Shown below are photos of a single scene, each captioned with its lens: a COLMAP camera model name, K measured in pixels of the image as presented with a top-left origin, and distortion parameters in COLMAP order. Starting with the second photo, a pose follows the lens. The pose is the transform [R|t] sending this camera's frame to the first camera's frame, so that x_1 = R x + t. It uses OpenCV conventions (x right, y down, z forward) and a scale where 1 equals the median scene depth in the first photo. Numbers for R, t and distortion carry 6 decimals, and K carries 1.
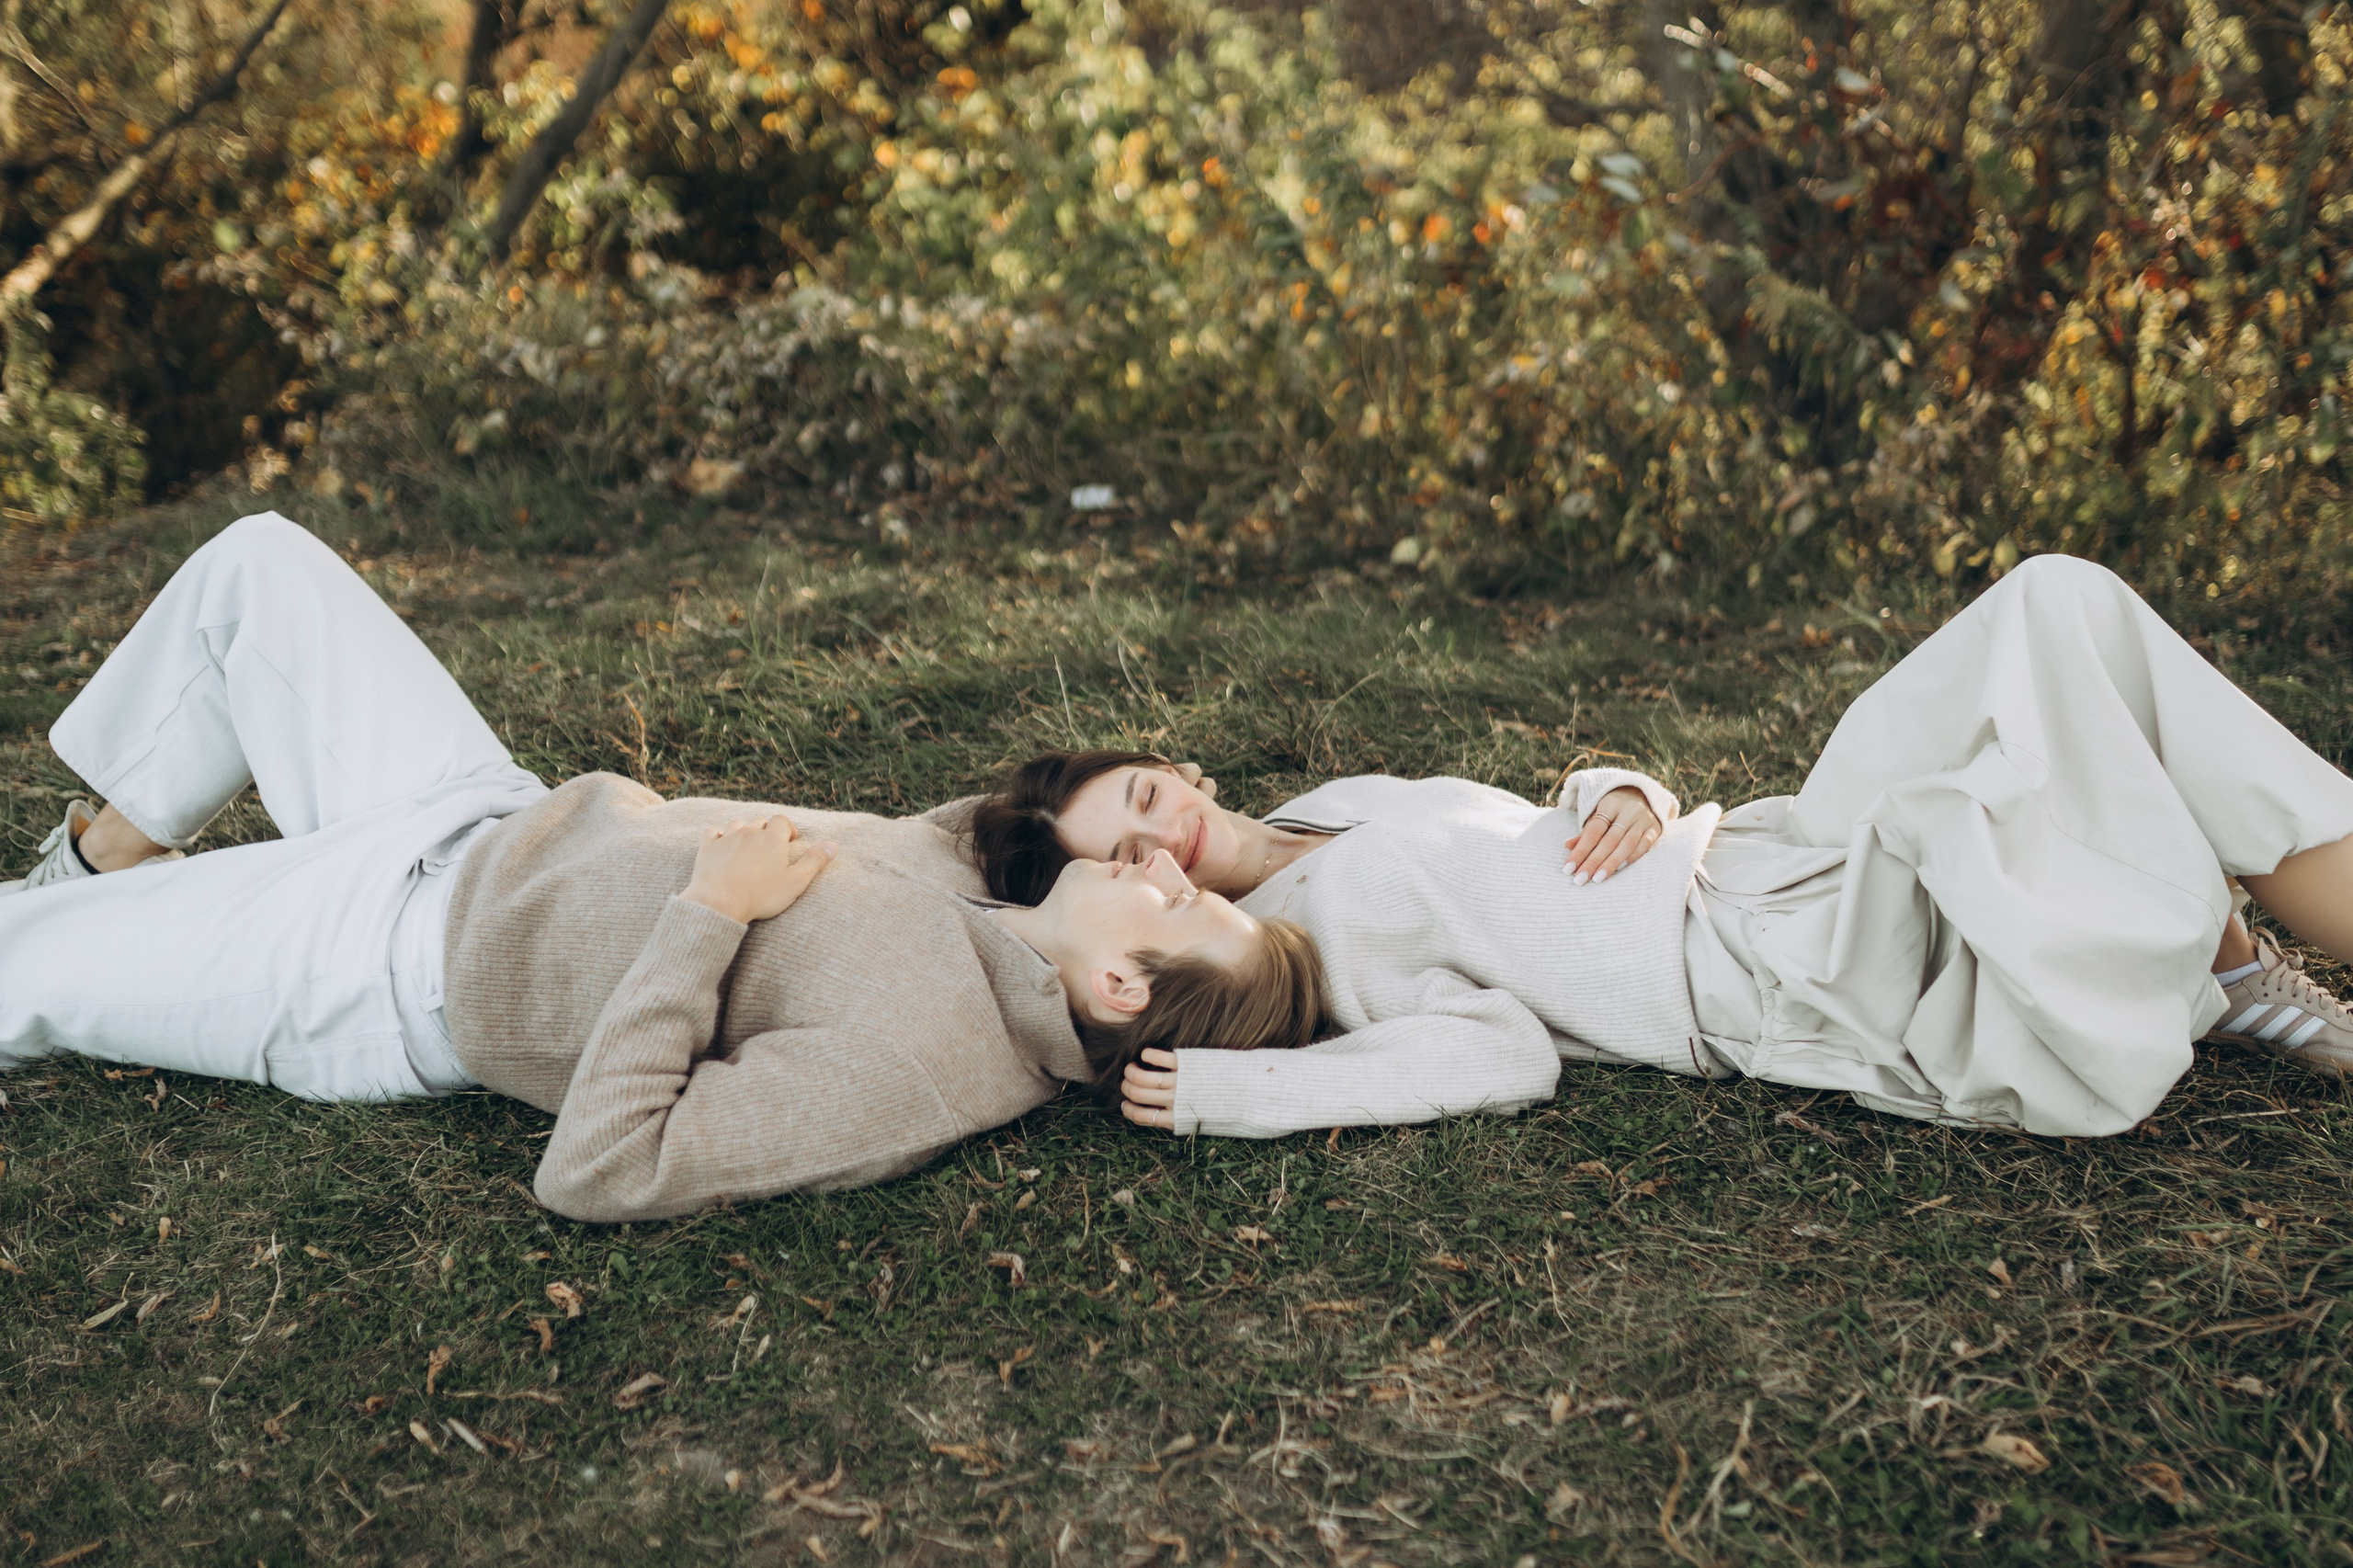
lens RADIAL K [[2709.6, 0, 1219.4], [0, 2709.6, 772.6], [0, 0, 1]] dist [0.019370, 0.000000]
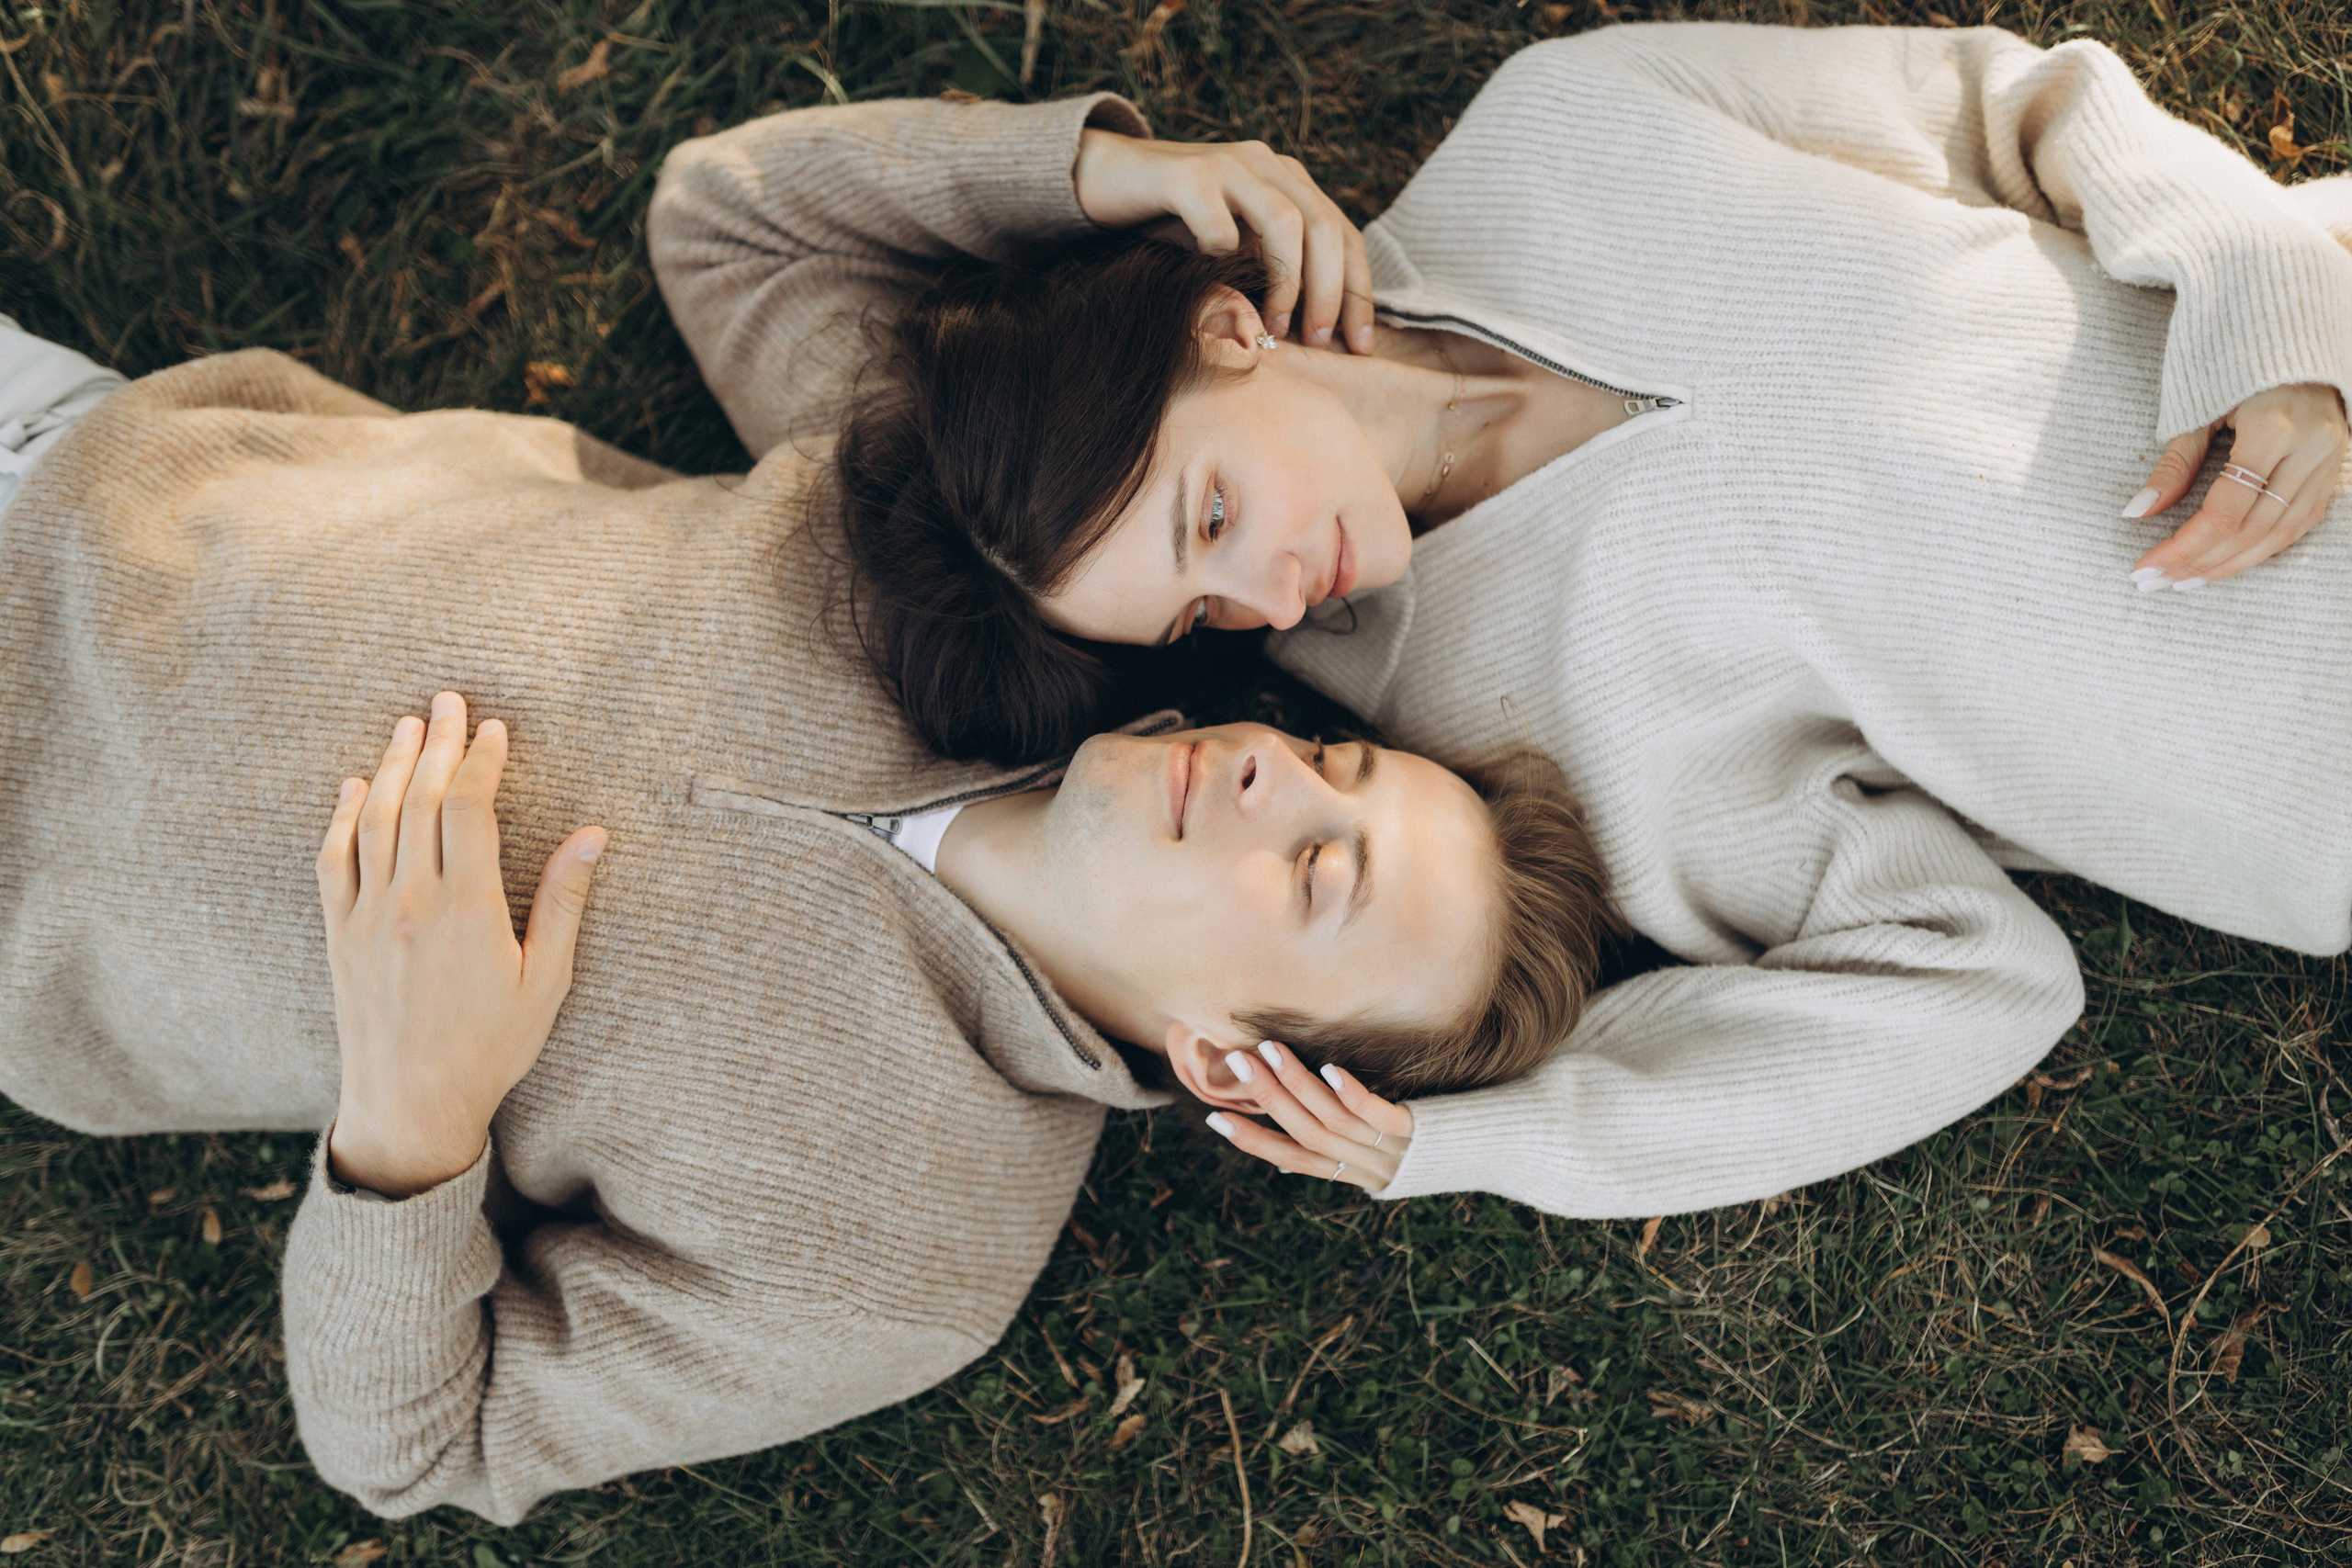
lens RADIAL K [[2229.9, 0, 1186.1], [0, 2229.9, 864.0], [0, 0, 1]] dist [0.008448, 0.000000]
pose [[0.991156, -0.114231, -0.067535, -0.011787], [0.120148, 0.556418, 0.822170, -0.272926], [-0.056340, -0.823013, 0.565221, 0.747877]]
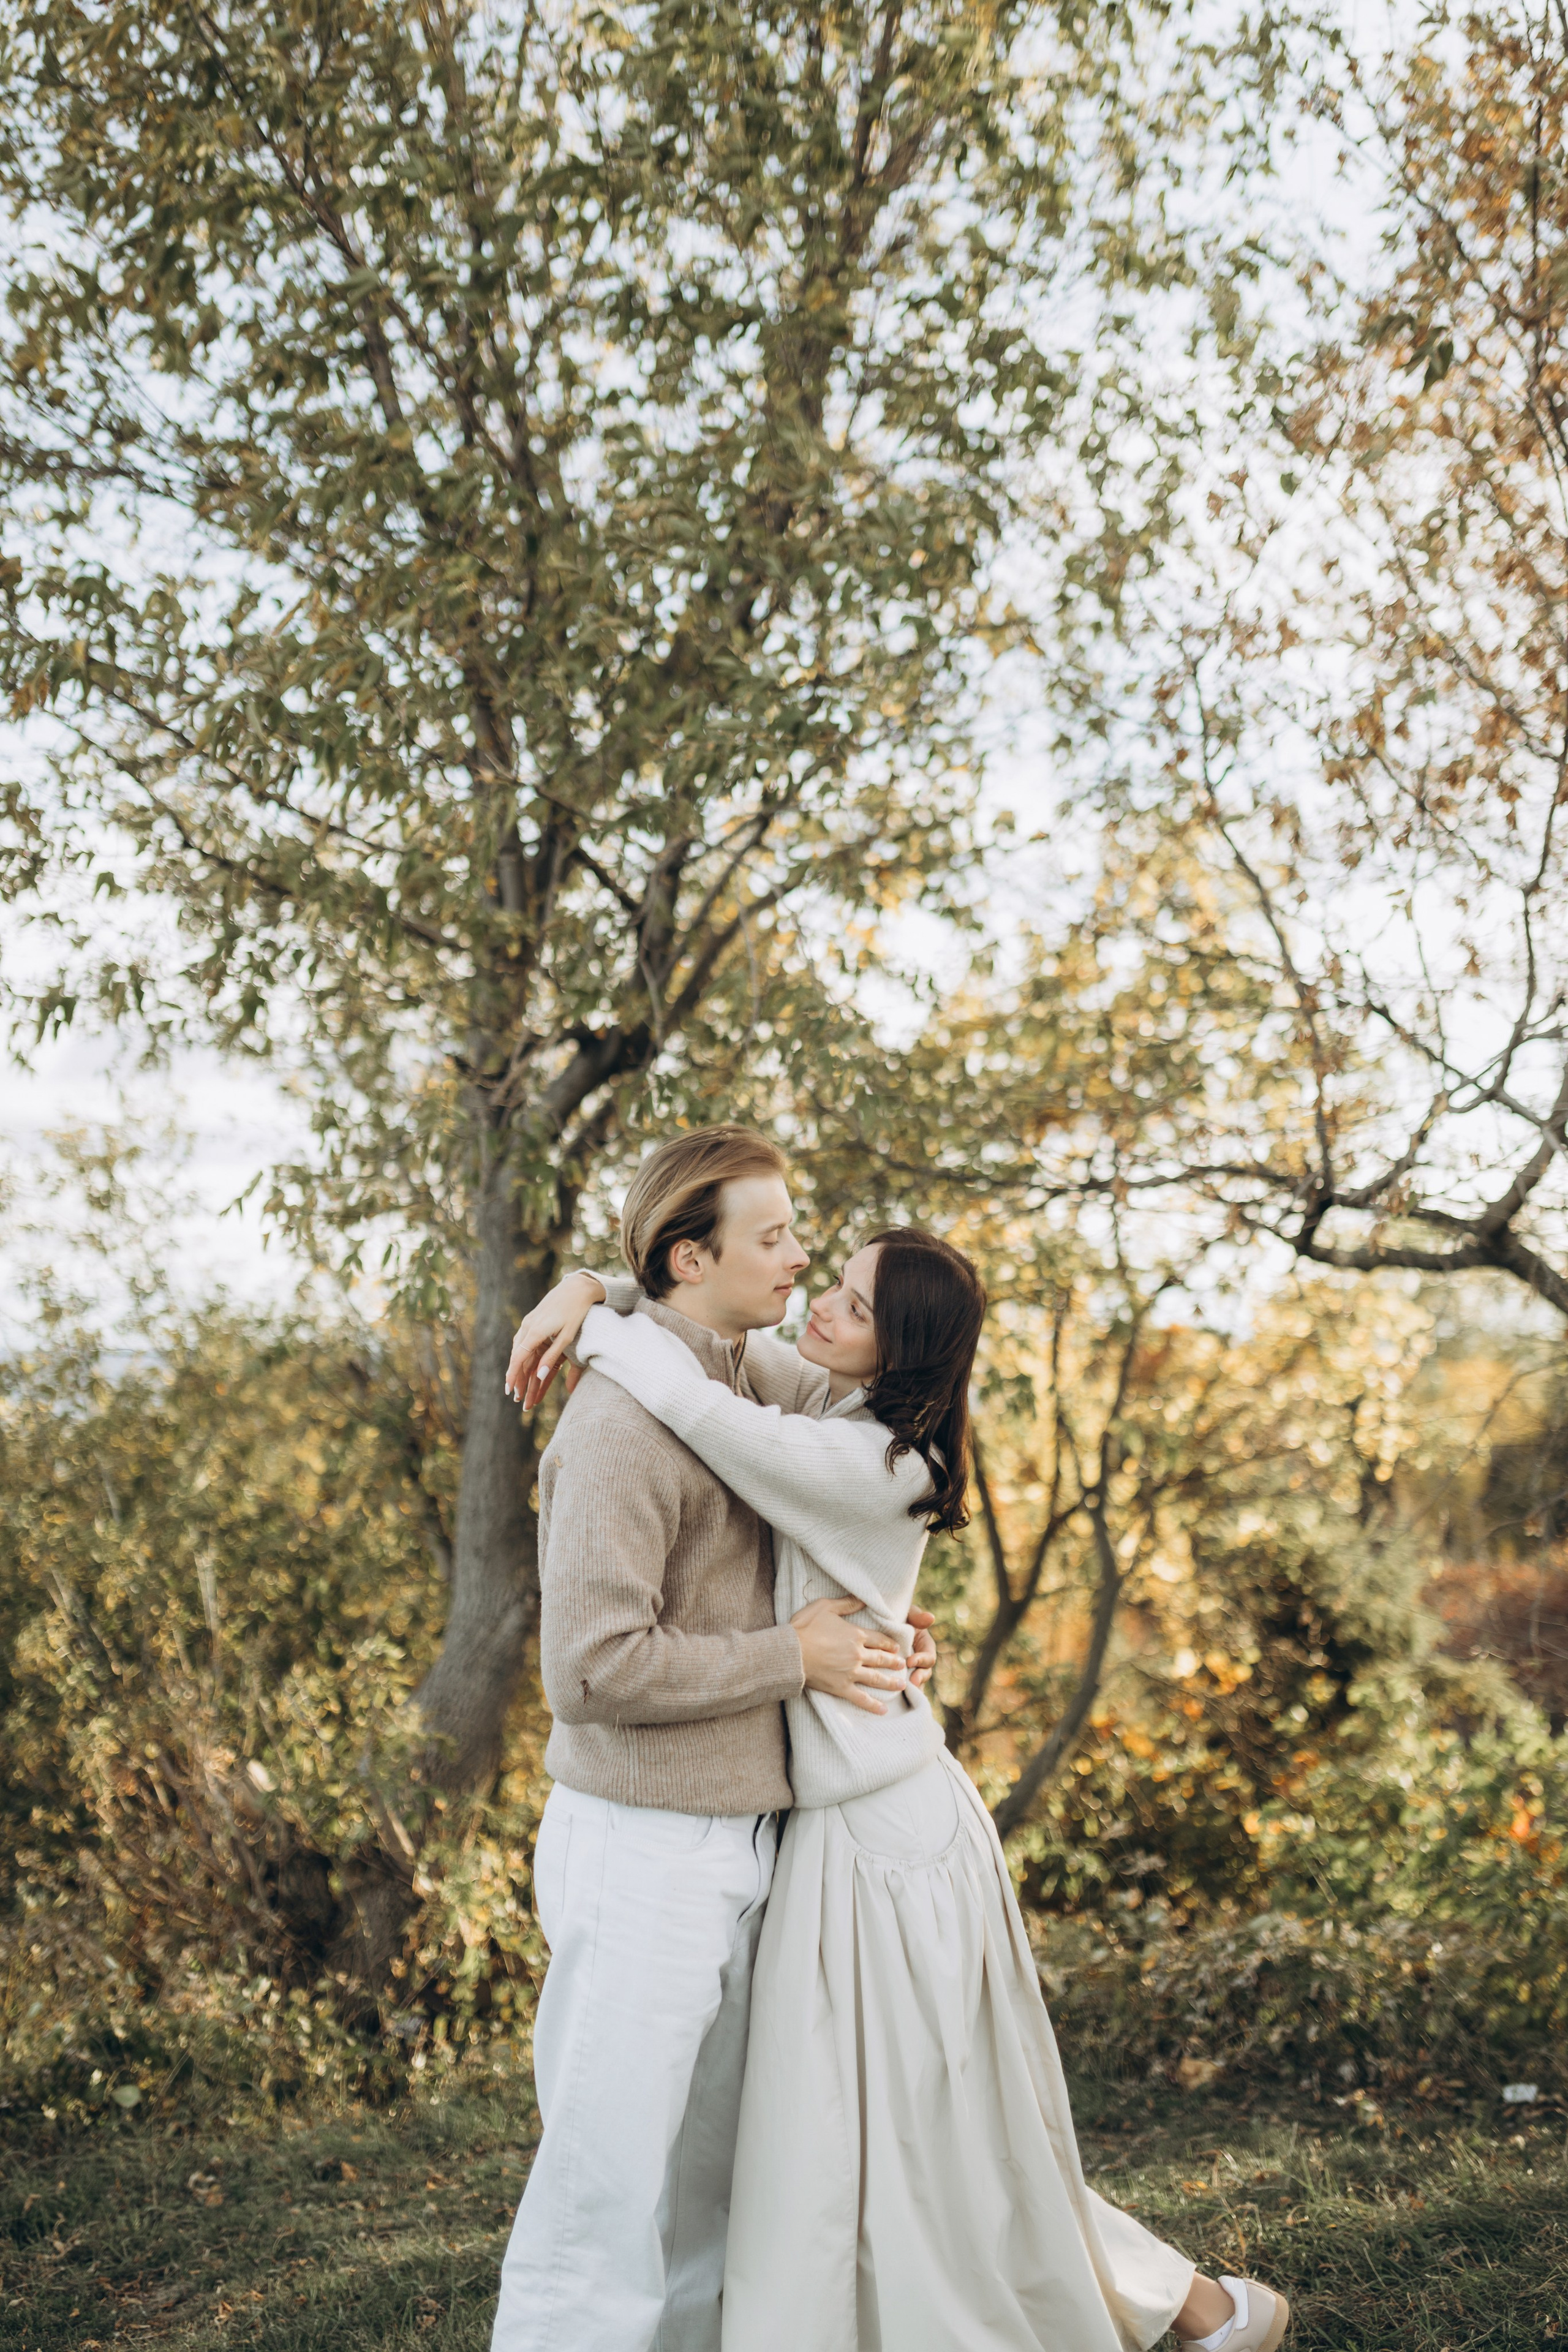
lens RADIAL K [[2230.1, 0, 785.1], [0, 2230.1, 1153.8], [0, 0, 1]] dist [0.008448, 0.000000]
pose [[0.958028, -0.102931, -0.267559, -0.111911], [-0.044111, 0.869275, -0.492358, 0.082064], [0.283261, 0.483495, 0.828249, -0.231522]]
